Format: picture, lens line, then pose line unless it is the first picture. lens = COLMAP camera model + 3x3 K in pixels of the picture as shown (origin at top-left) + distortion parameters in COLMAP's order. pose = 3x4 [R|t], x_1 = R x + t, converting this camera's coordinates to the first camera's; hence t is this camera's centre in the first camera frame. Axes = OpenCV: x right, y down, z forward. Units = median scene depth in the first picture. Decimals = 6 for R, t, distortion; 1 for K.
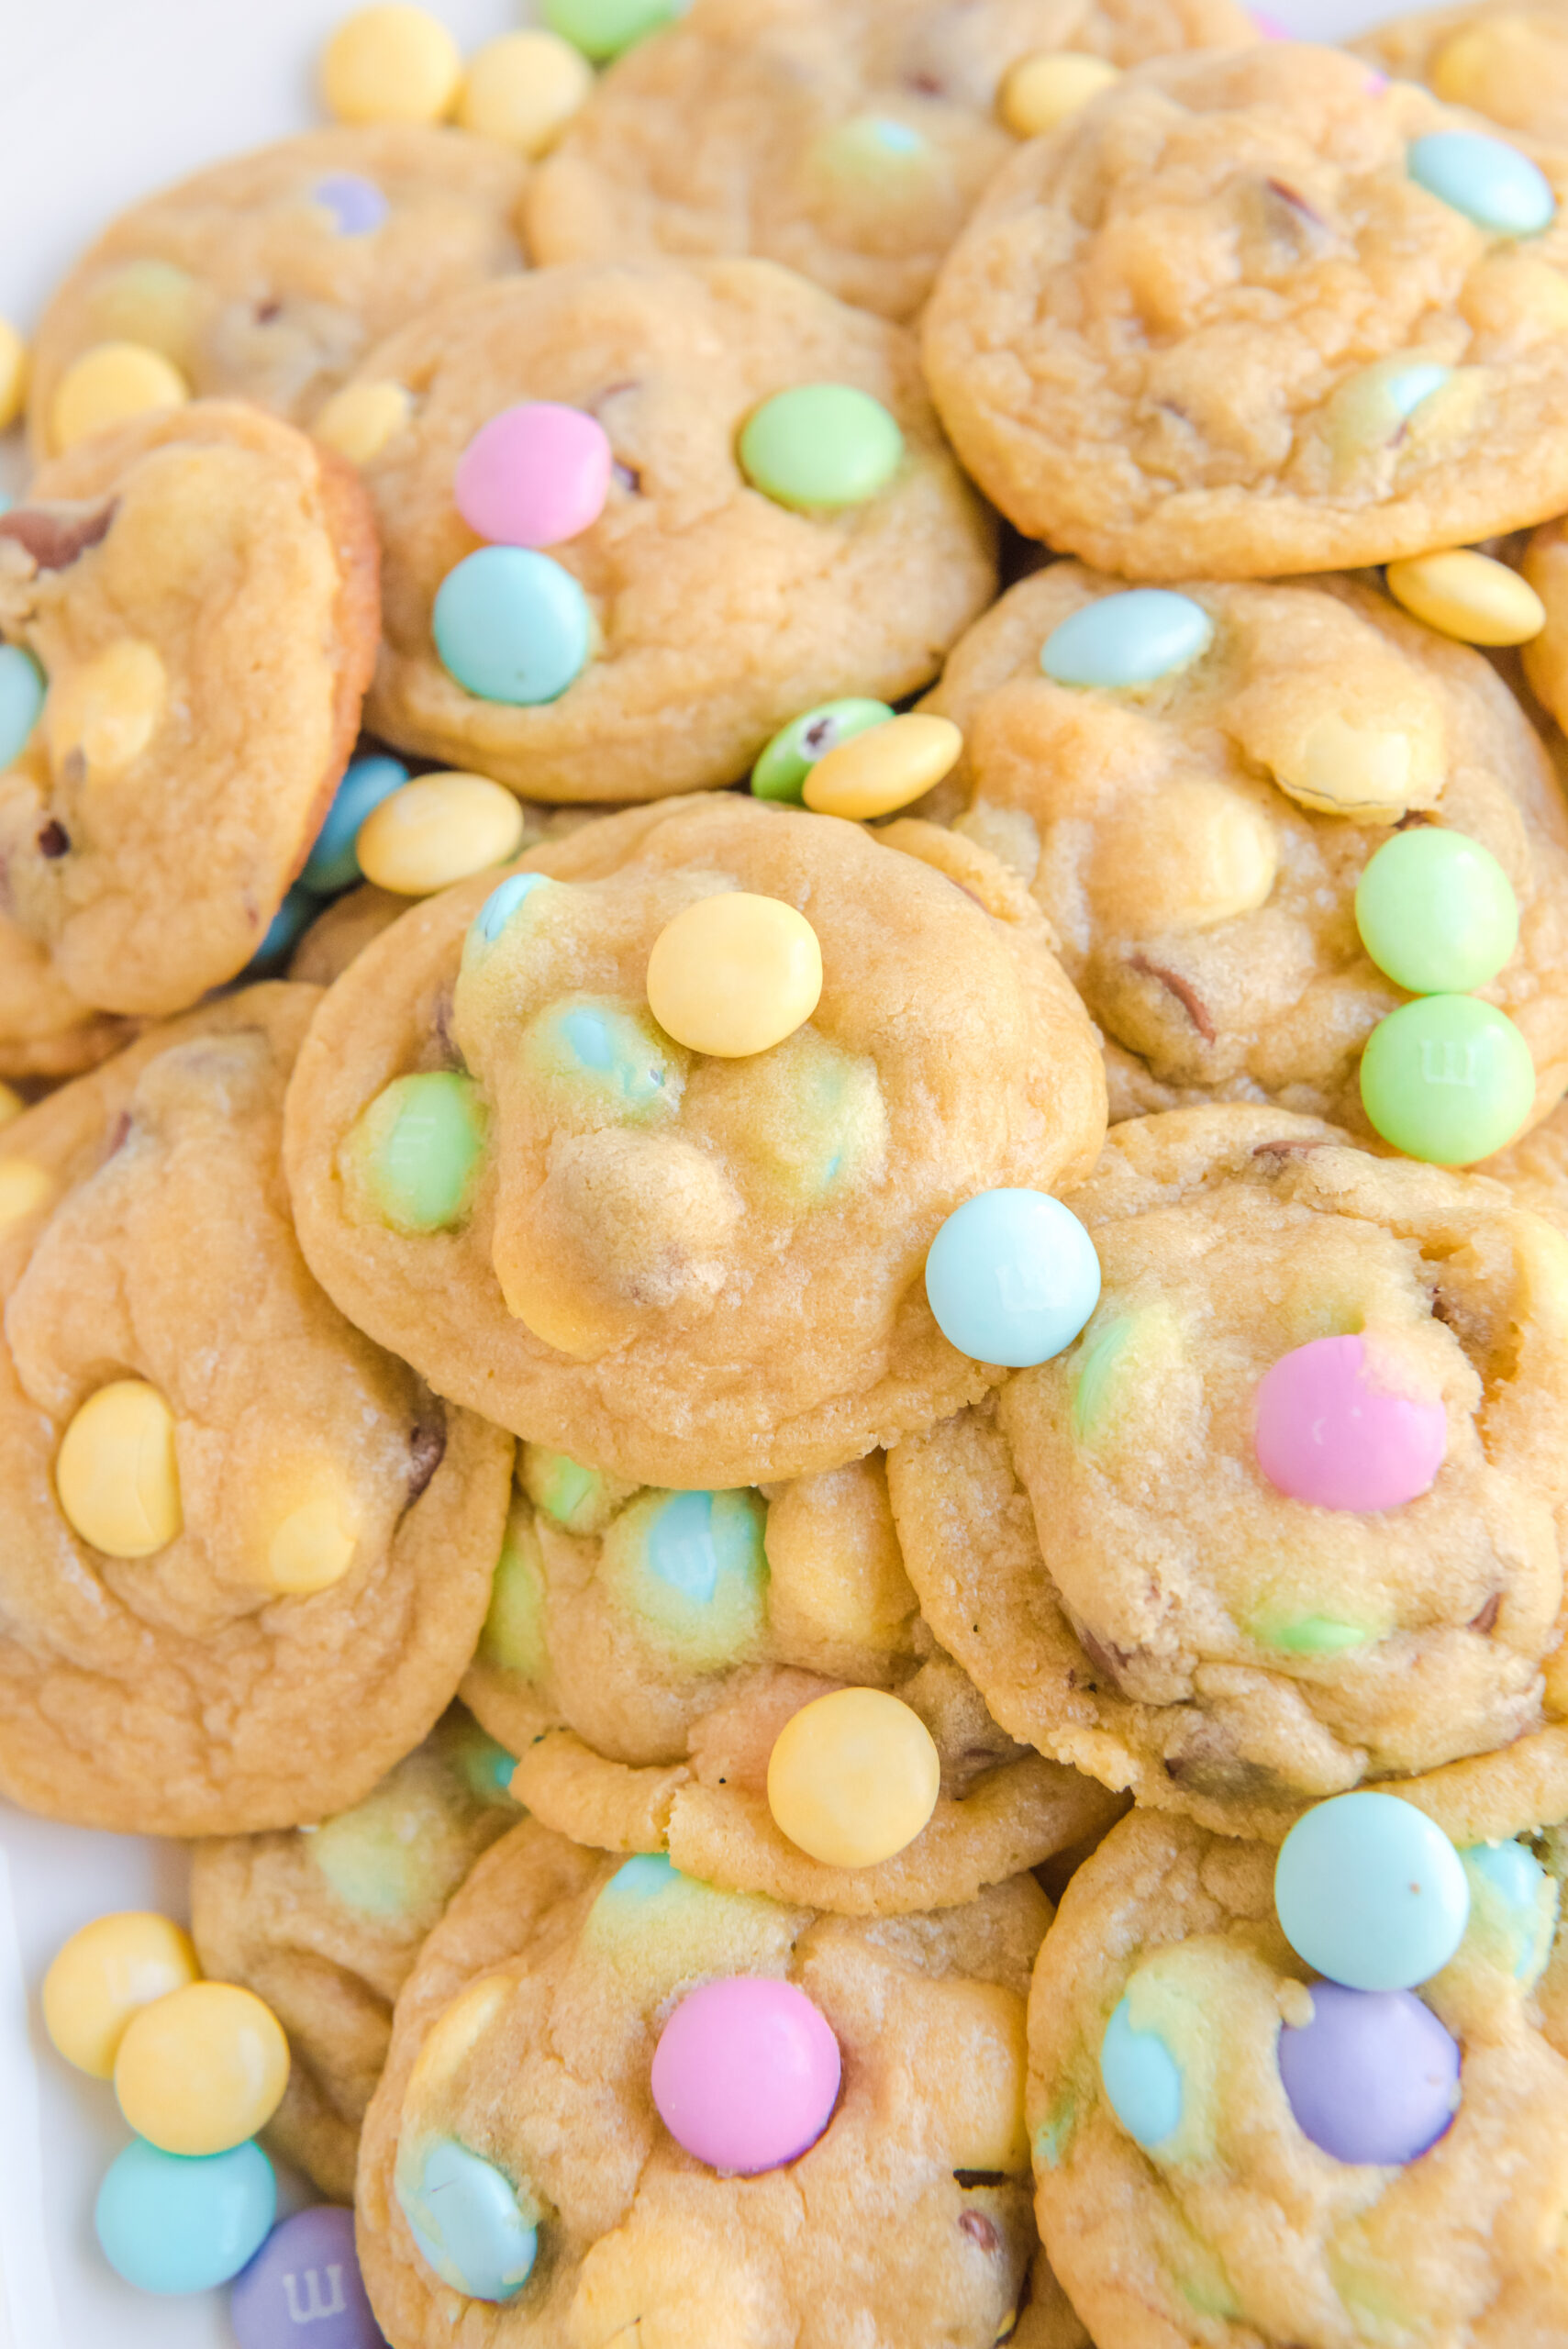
lens RADIAL K [[3857.9, 0, 784.0], [0, 3857.9, 1174.5], [0, 0, 1]] dist [0.233628, 0.121067]
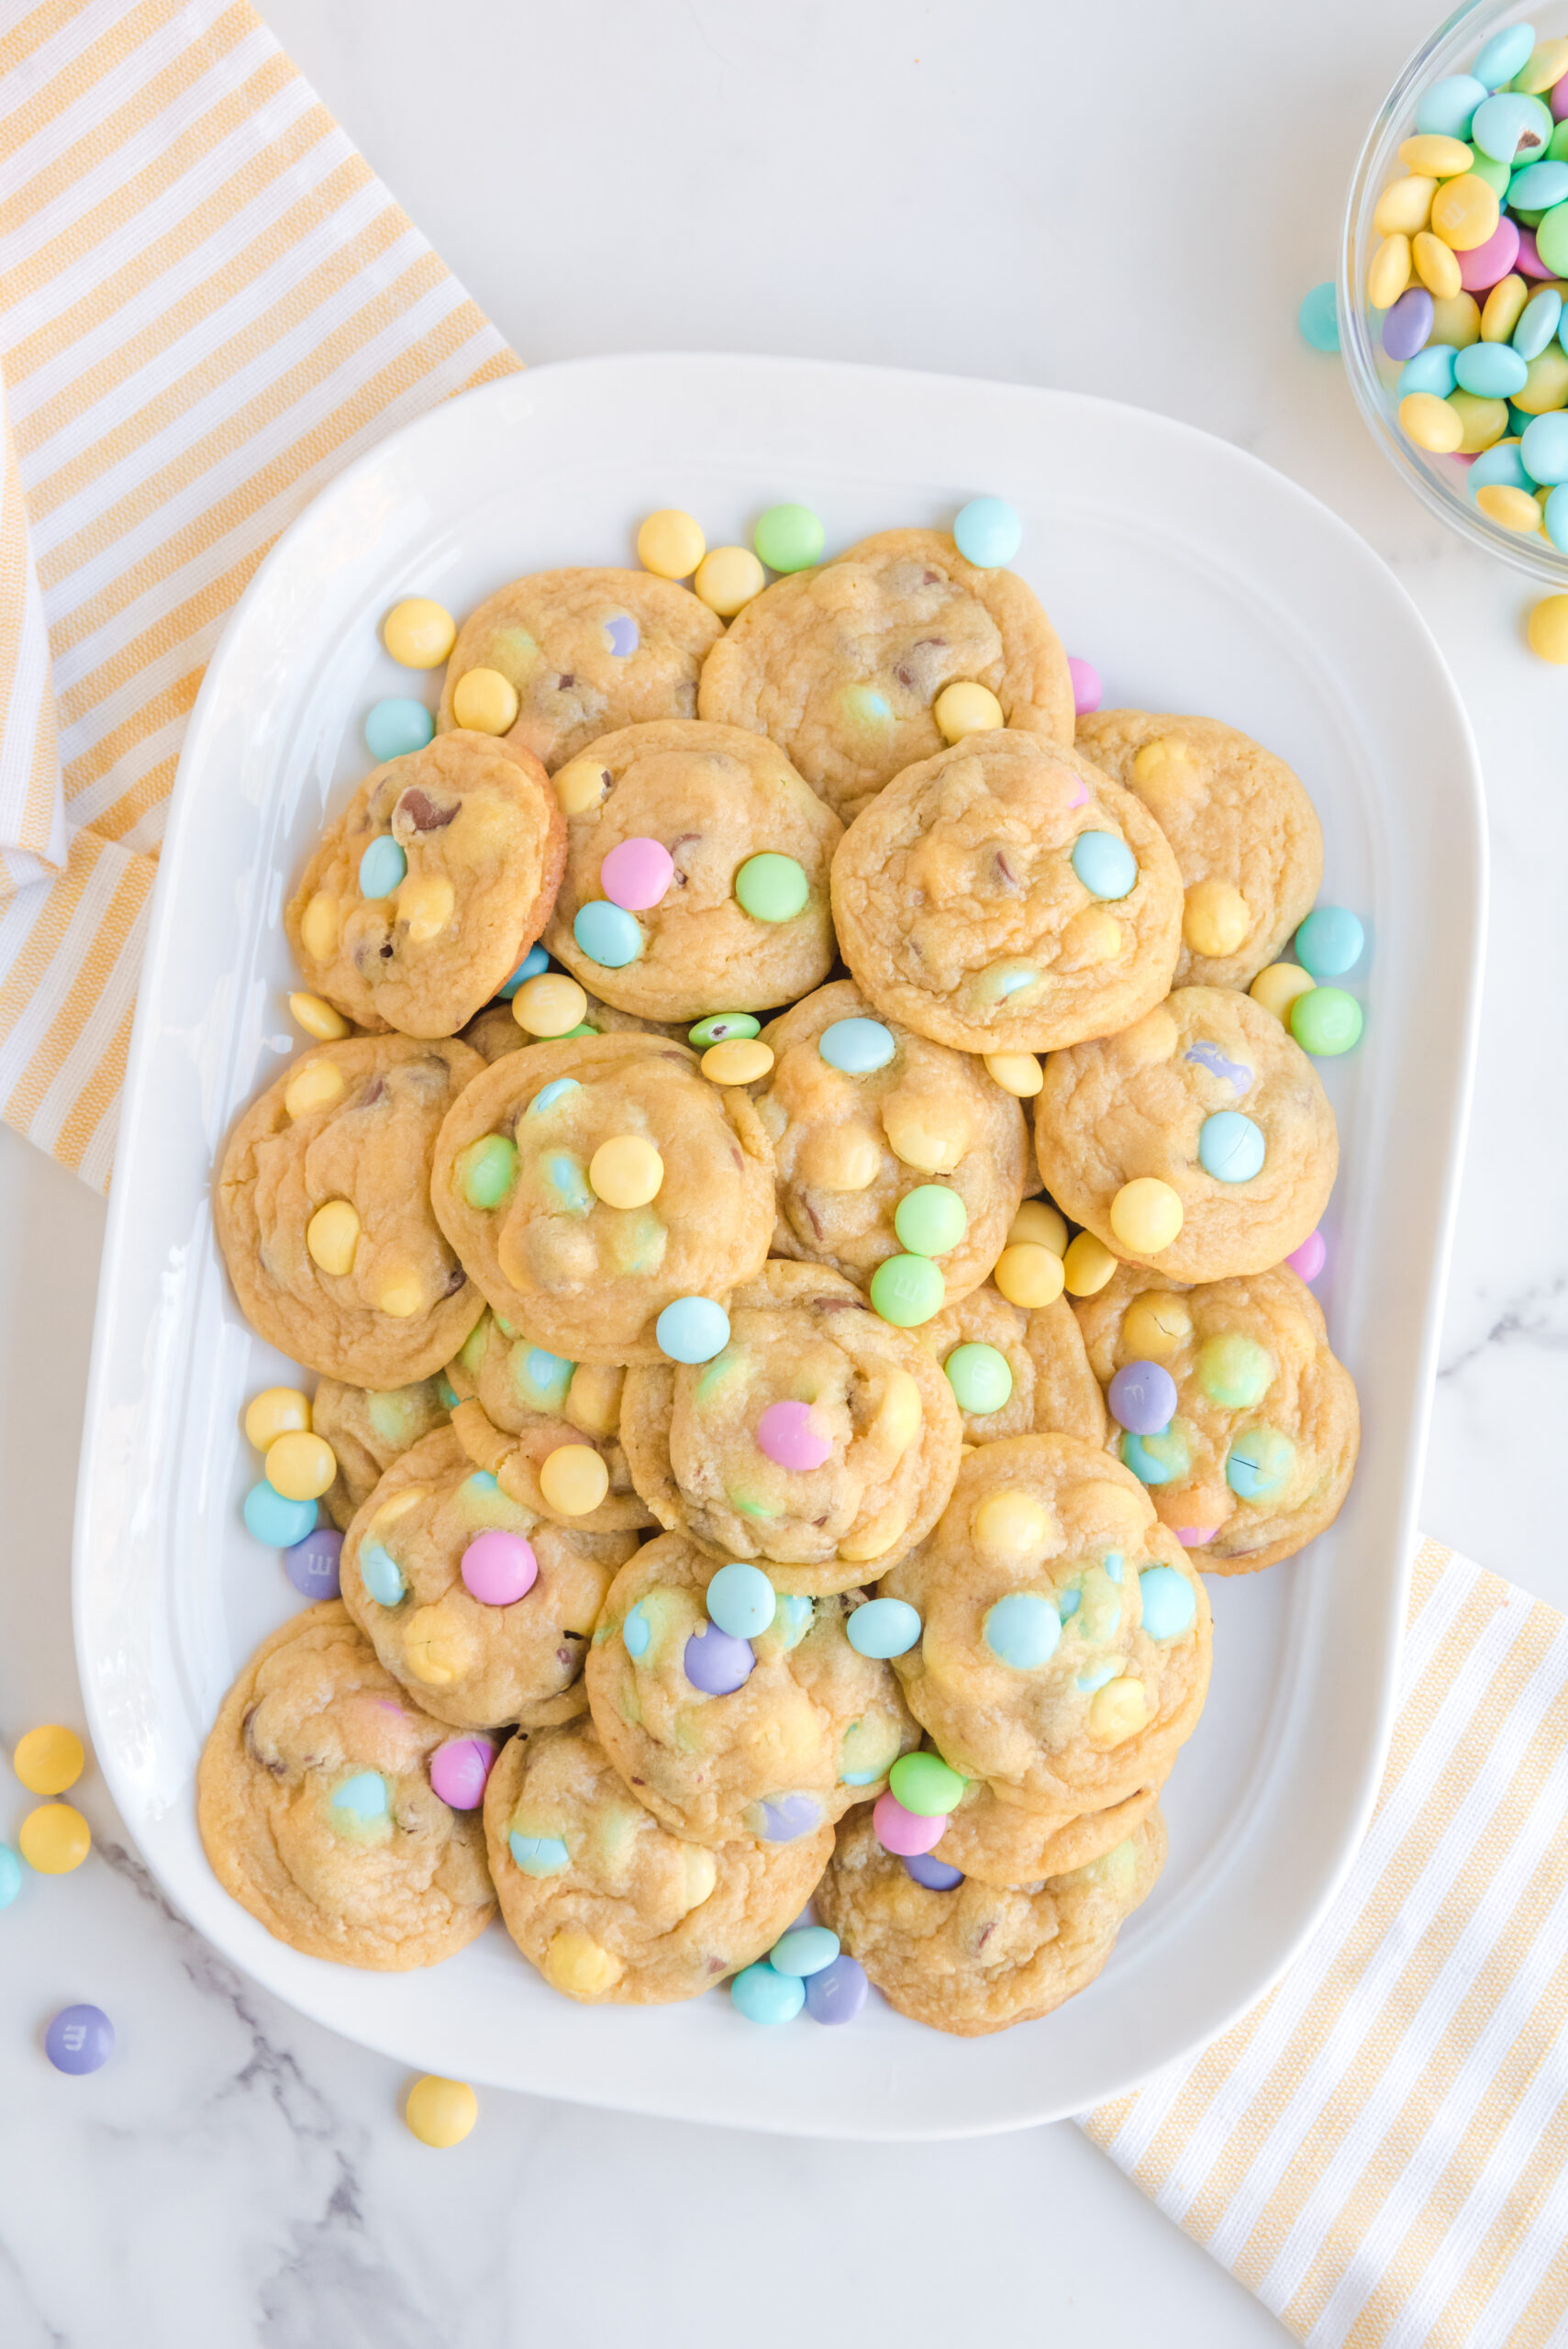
lens RADIAL K [[3857.9, 0, 784.0], [0, 3857.9, 1174.5], [0, 0, 1]] dist [0.233628, 0.121067]
pose [[0.943477, 0.331270, -0.010582, 0.099647], [-0.310195, 0.893801, 0.323881, -0.809827], [0.116751, -0.302291, 0.946039, -1.185452]]
